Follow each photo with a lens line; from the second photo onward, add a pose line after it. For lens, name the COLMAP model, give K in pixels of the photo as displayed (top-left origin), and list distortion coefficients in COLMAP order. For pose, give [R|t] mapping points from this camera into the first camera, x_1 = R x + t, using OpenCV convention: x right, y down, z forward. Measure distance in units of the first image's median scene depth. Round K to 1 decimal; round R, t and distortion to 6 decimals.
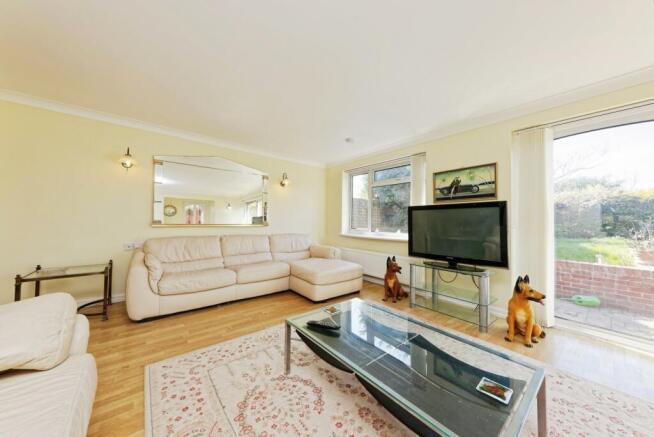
lens RADIAL K [[227.6, 0, 327.0], [0, 227.6, 218.5], [0, 0, 1]] dist [0.001298, 0.000068]
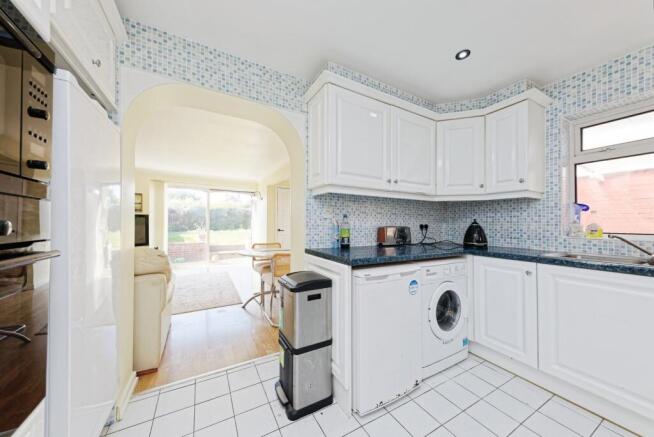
lens RADIAL K [[227.6, 0, 327.0], [0, 227.6, 218.5], [0, 0, 1]] dist [0.001298, 0.000068]
pose [[0.175434, 0.002849, 0.984487, -0.622325], [-0.013519, 0.999908, -0.000484, -0.039051], [-0.984398, -0.013225, 0.175456, -0.623470]]
